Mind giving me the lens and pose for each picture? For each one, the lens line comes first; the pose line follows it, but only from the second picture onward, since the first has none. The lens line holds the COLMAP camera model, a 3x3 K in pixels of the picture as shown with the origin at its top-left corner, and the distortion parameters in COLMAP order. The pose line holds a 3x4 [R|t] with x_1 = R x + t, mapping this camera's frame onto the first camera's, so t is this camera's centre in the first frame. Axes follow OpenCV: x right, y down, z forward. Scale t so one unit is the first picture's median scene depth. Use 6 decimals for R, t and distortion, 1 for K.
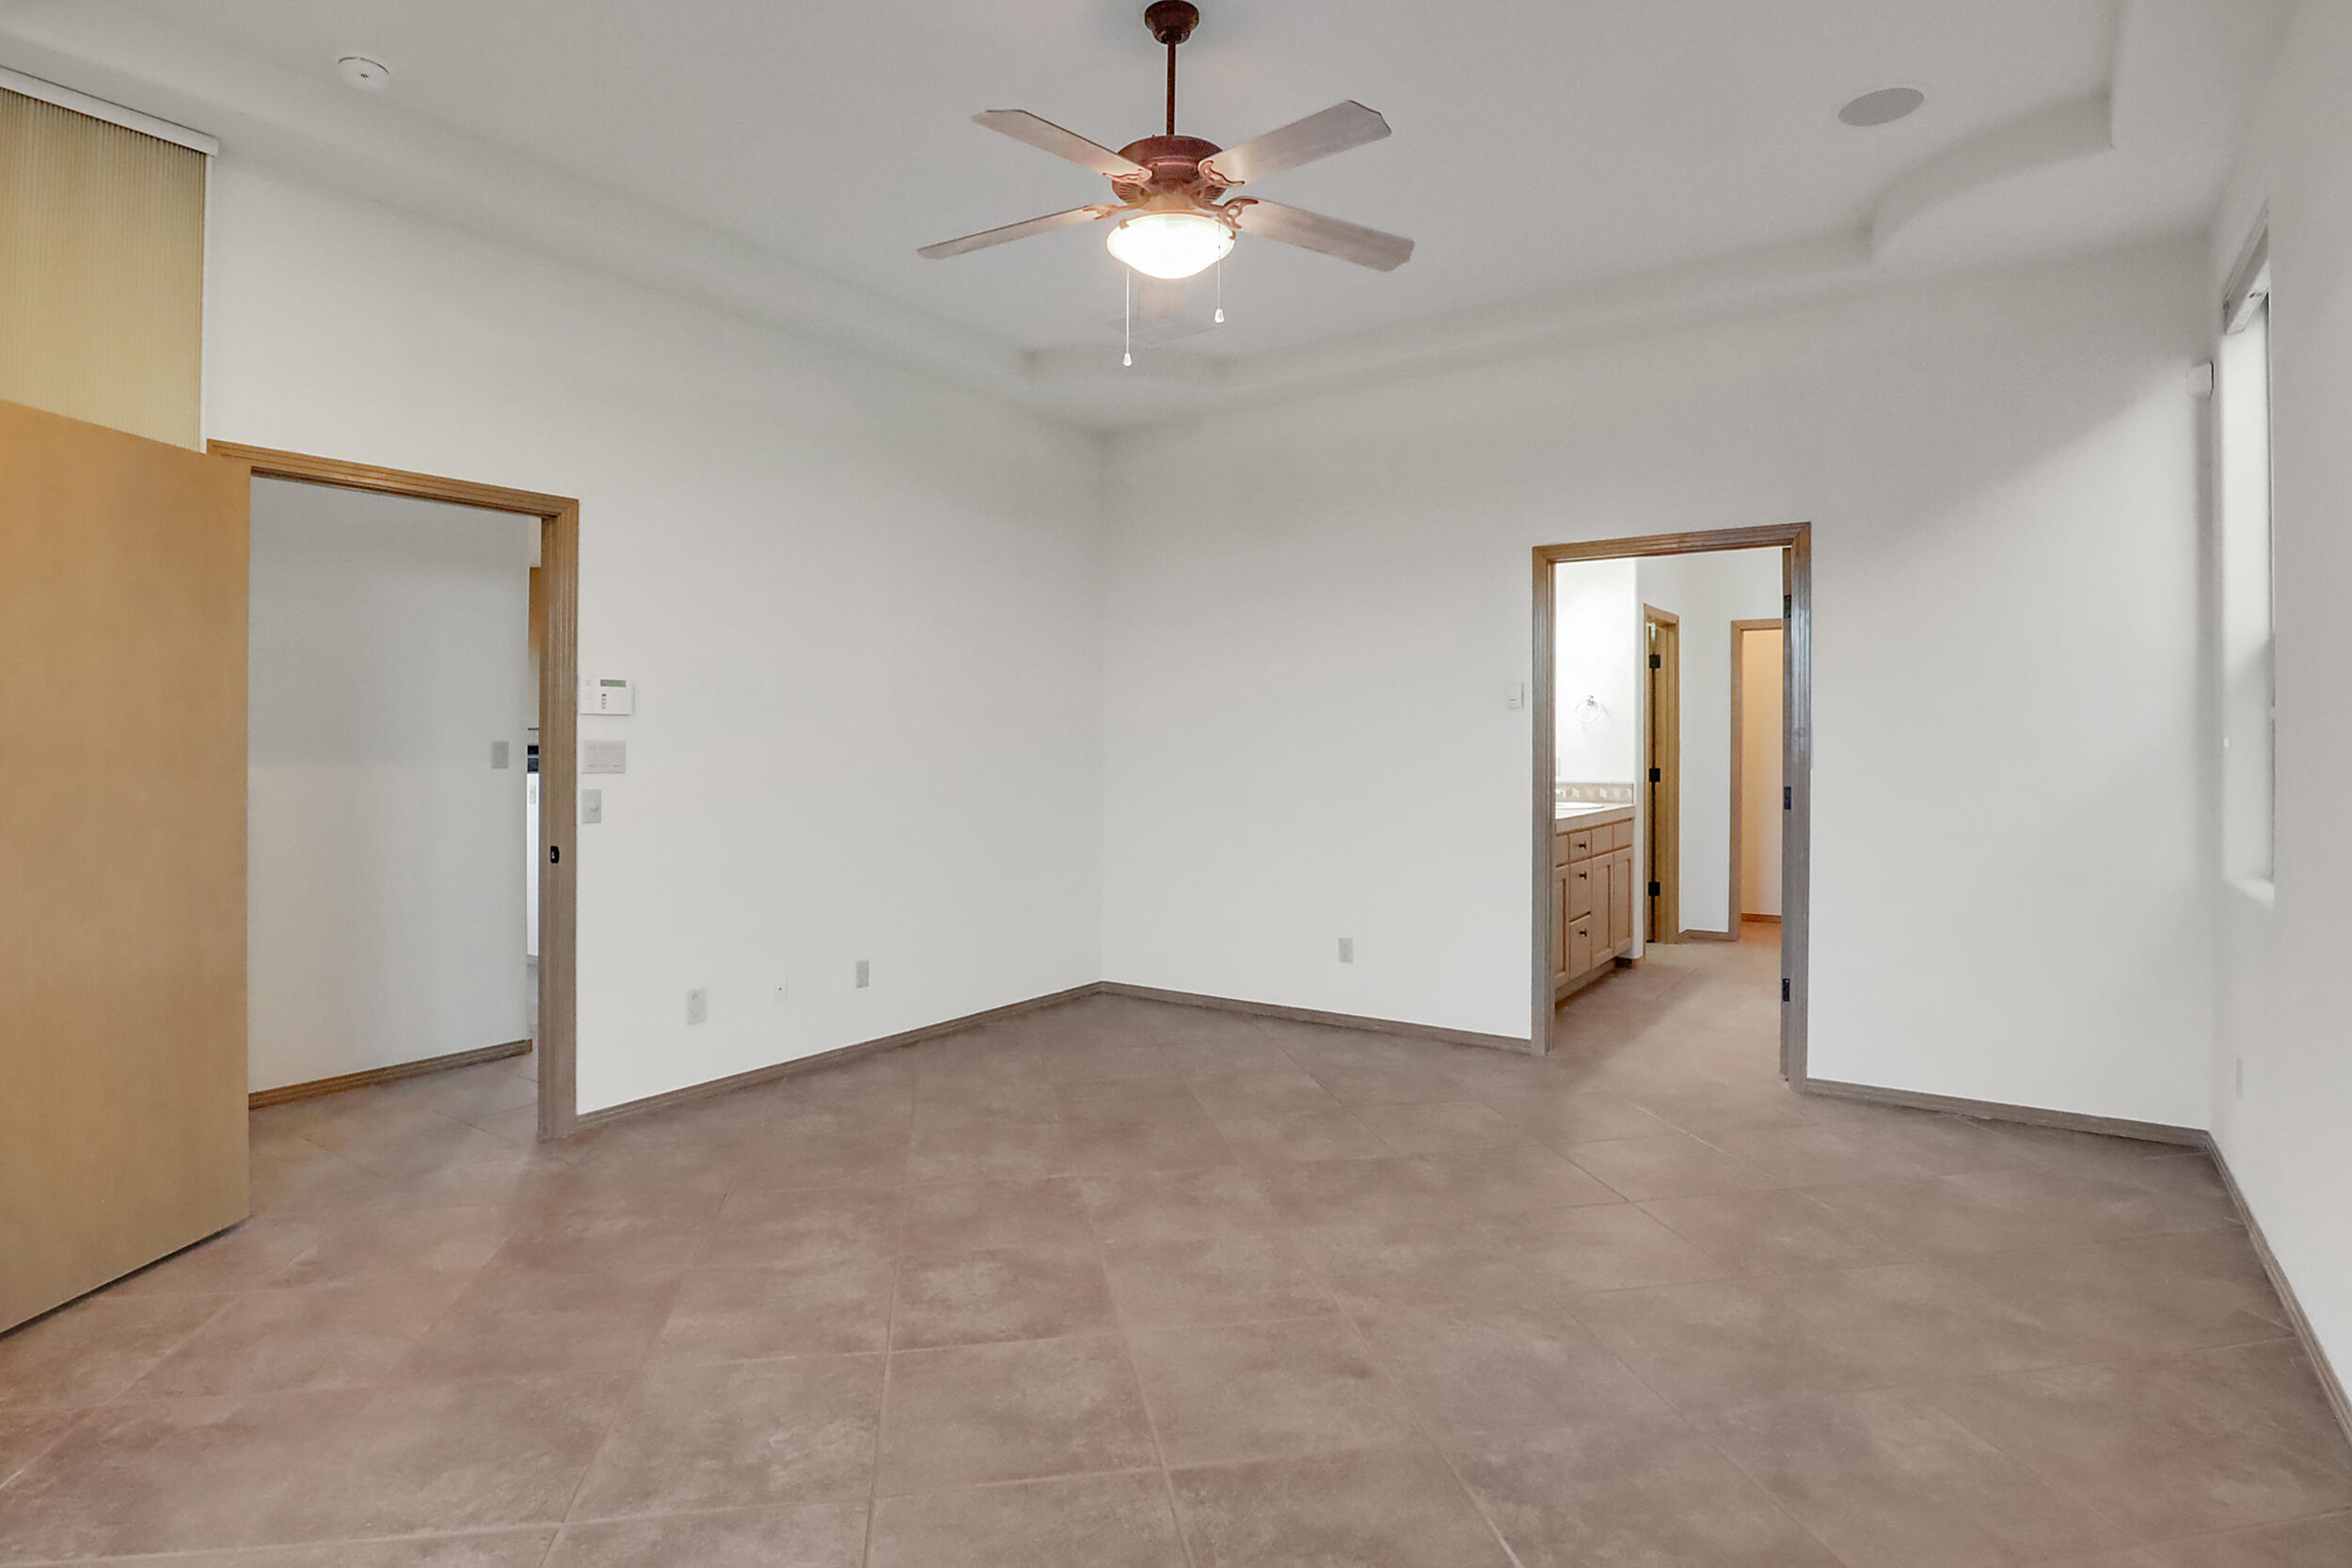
lens RADIAL K [[1199.6, 0, 1165.3], [0, 1199.6, 779.0], [0, 0, 1]] dist [-0.035493, 0.000937]
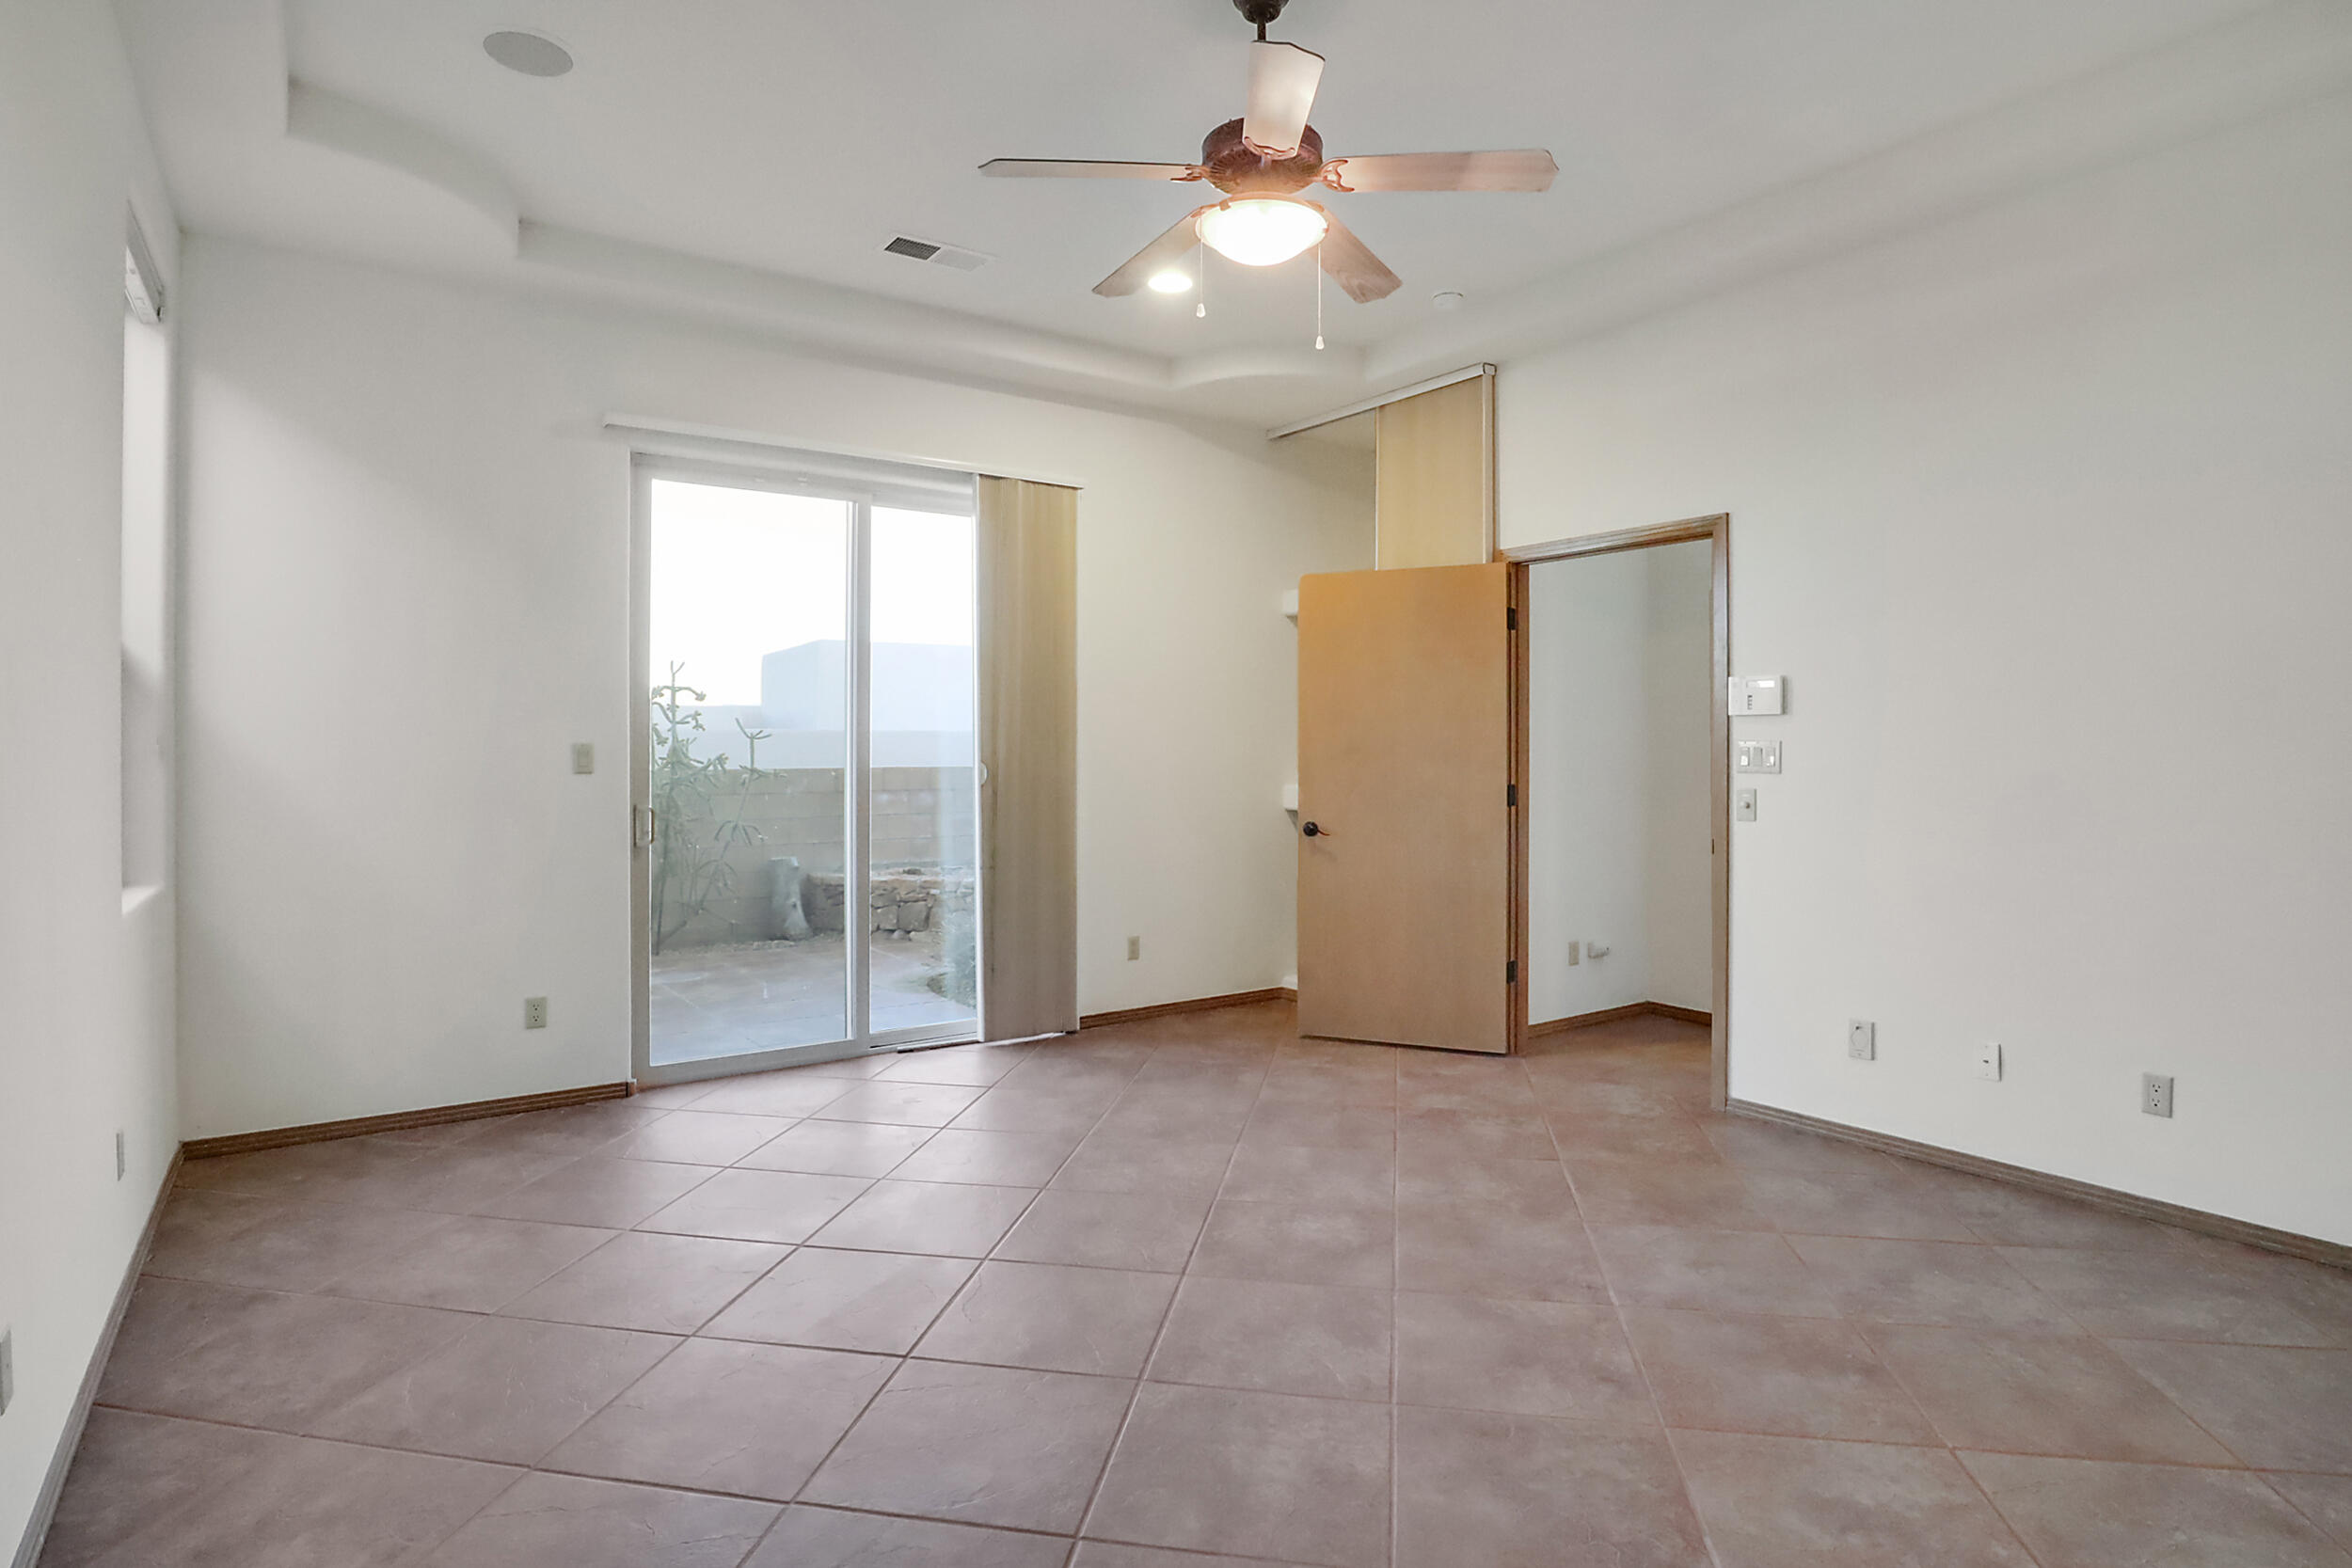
lens RADIAL K [[1199.6, 0, 1179.6], [0, 1199.6, 771.5], [0, 0, 1]] dist [-0.035493, 0.000937]
pose [[-0.332924, 0.019002, -0.942762, 0.830925], [-0.024657, 0.999280, 0.028849, -0.029697], [0.942631, 0.032850, -0.332215, 1.115052]]
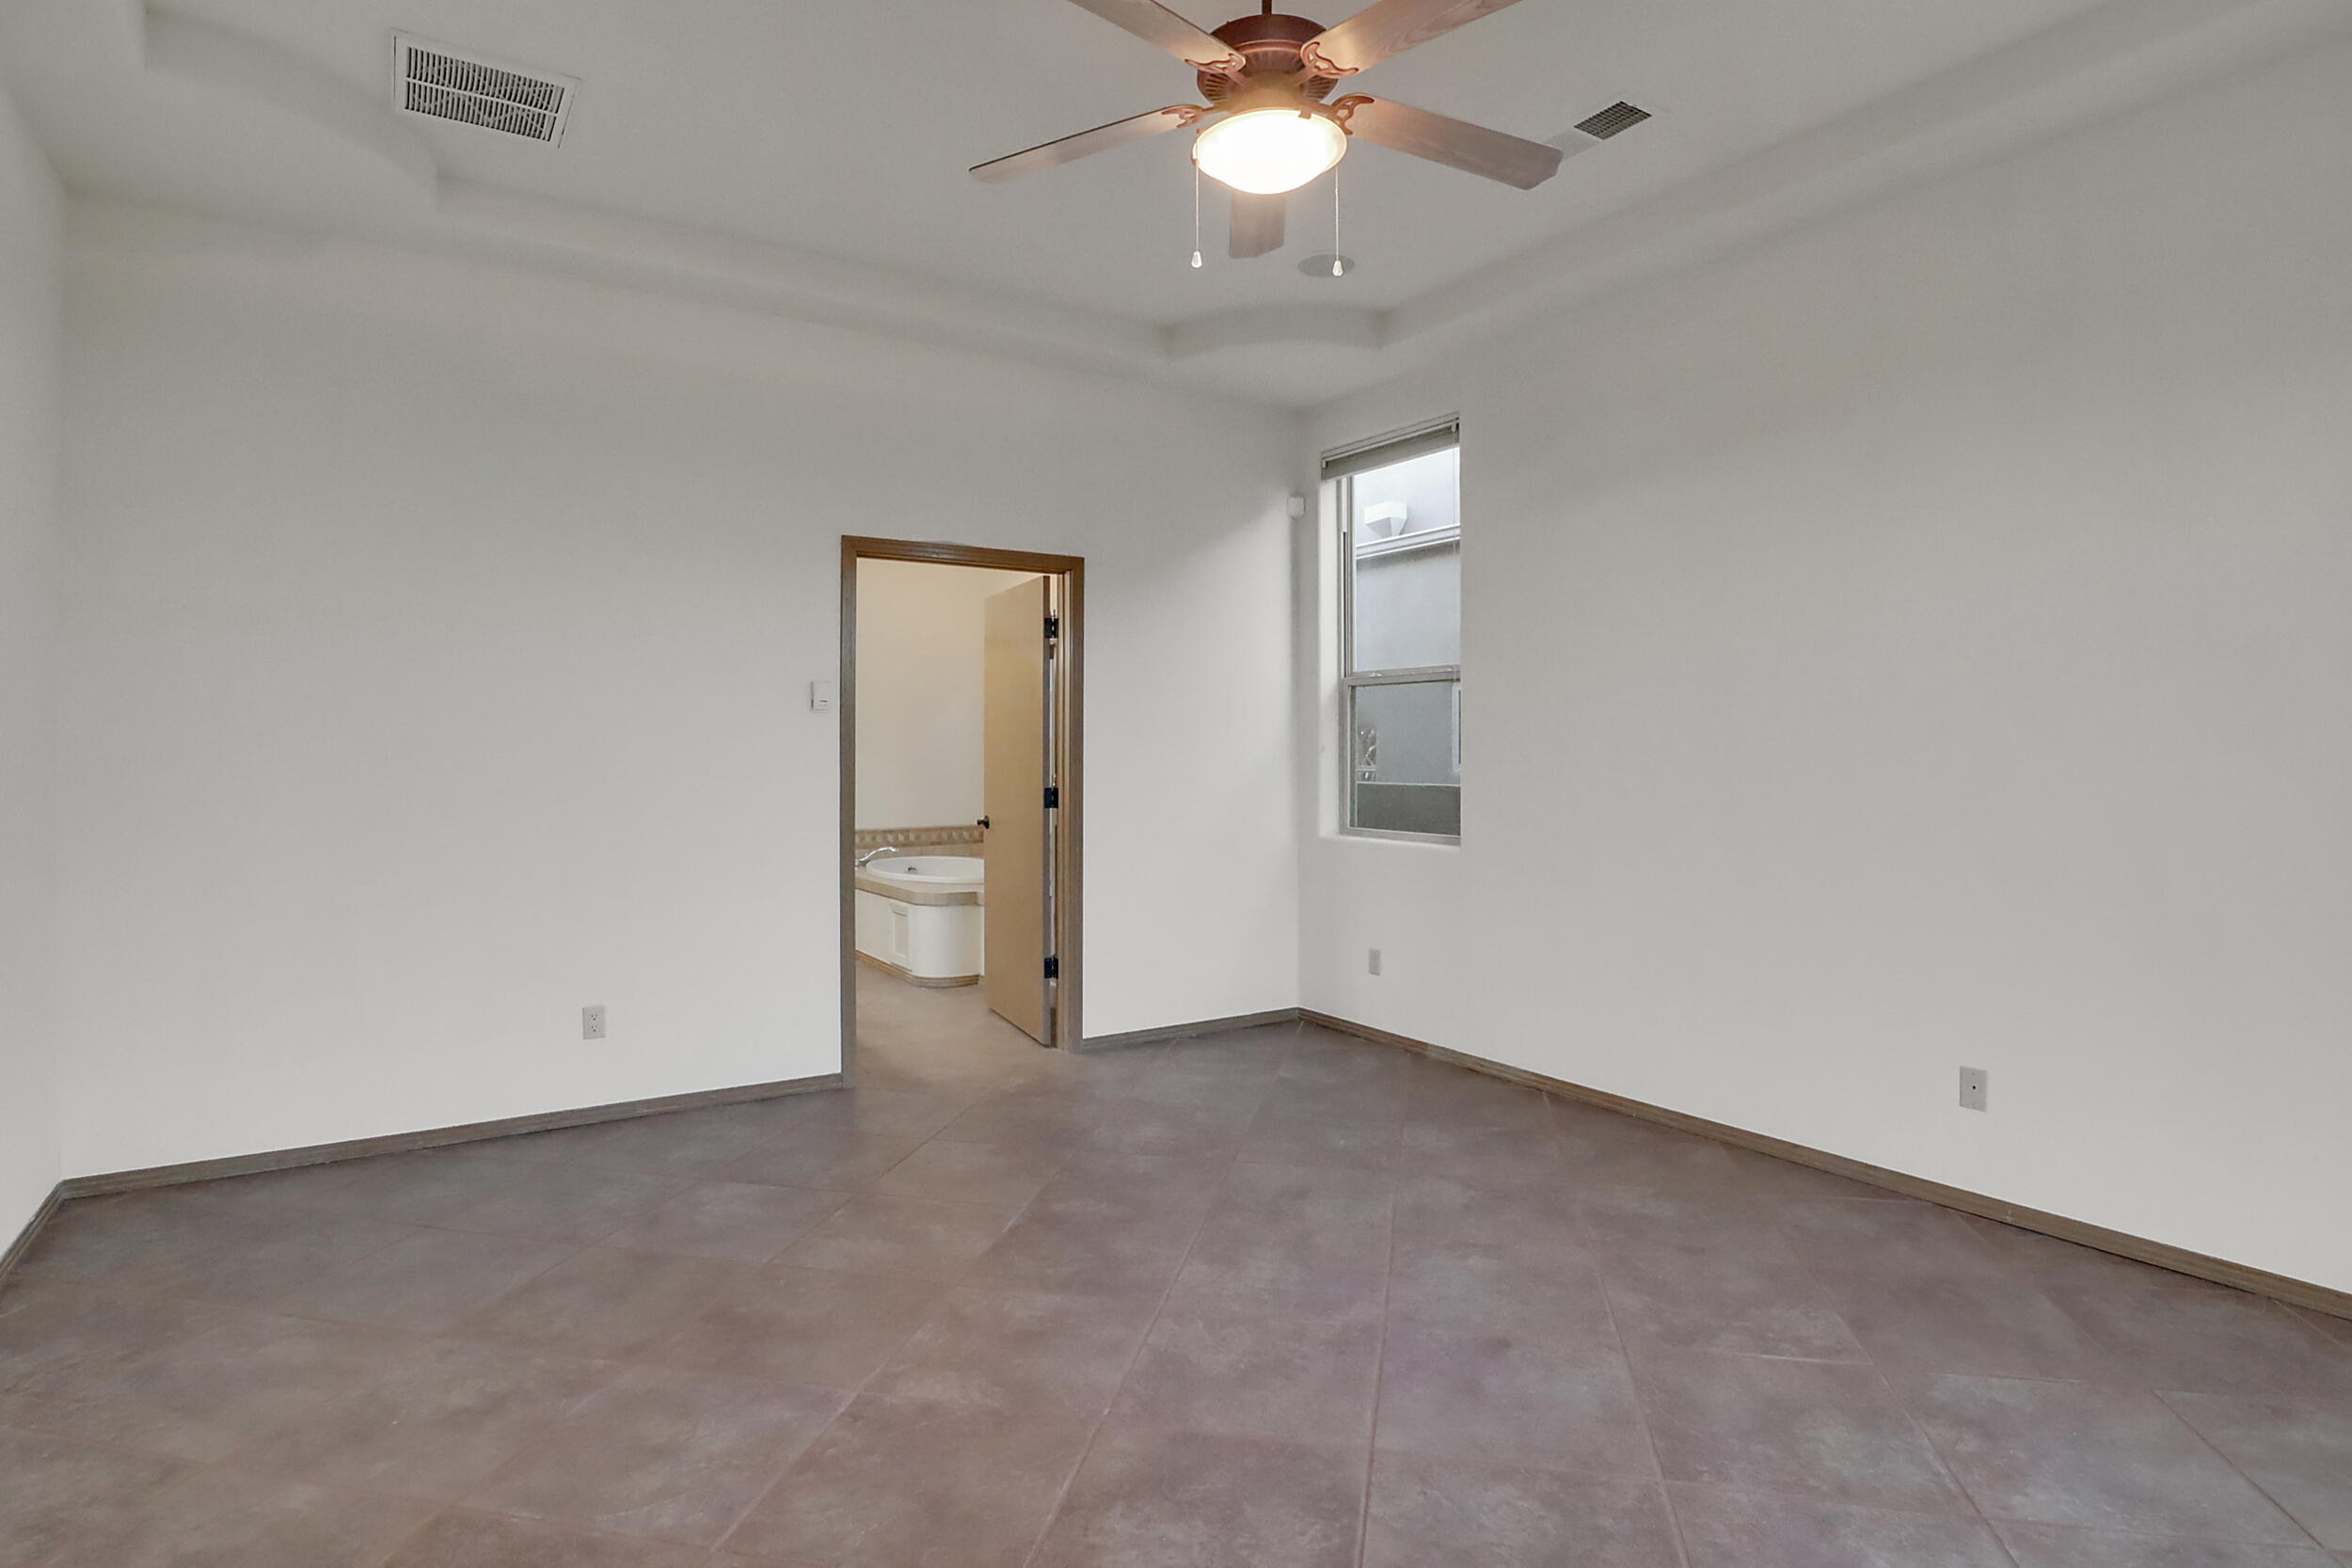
lens RADIAL K [[1199.6, 0, 1160.9], [0, 1199.6, 764.2], [0, 0, 1]] dist [-0.035493, 0.000937]
pose [[0.383366, -0.007120, 0.923569, -0.701746], [0.028760, 0.999577, -0.004232, -0.011026], [-0.923149, 0.028185, 0.383409, 0.663483]]
